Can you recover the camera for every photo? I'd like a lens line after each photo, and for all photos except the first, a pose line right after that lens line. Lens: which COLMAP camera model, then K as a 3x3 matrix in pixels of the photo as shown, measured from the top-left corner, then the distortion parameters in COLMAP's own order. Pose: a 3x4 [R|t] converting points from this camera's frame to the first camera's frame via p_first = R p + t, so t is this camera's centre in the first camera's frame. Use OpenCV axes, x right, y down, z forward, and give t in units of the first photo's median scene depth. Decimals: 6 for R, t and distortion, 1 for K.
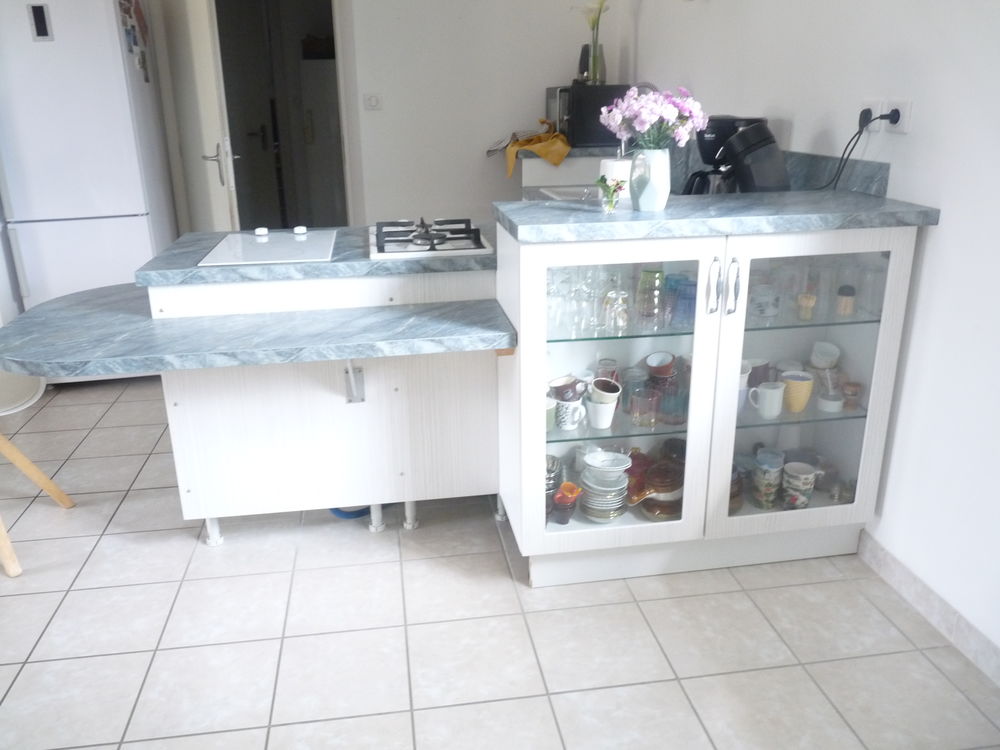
lens RADIAL K [[795.1, 0, 502.4], [0, 795.1, 360.9], [0, 0, 1]] dist [-0.004765, -0.058593]
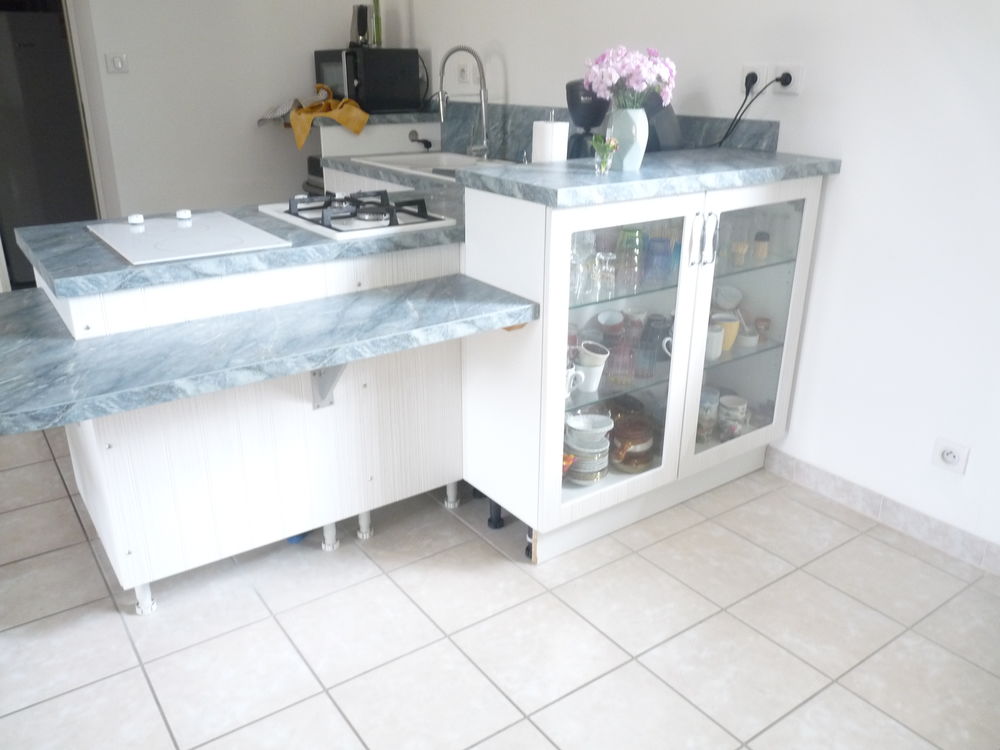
lens RADIAL K [[795.1, 0, 502.4], [0, 795.1, 360.9], [0, 0, 1]] dist [-0.004765, -0.058593]
pose [[0.895364, -0.138228, 0.423341, -0.399054], [0.124192, 0.990399, 0.060716, -0.028479], [-0.427669, -0.001787, 0.903934, 0.143902]]
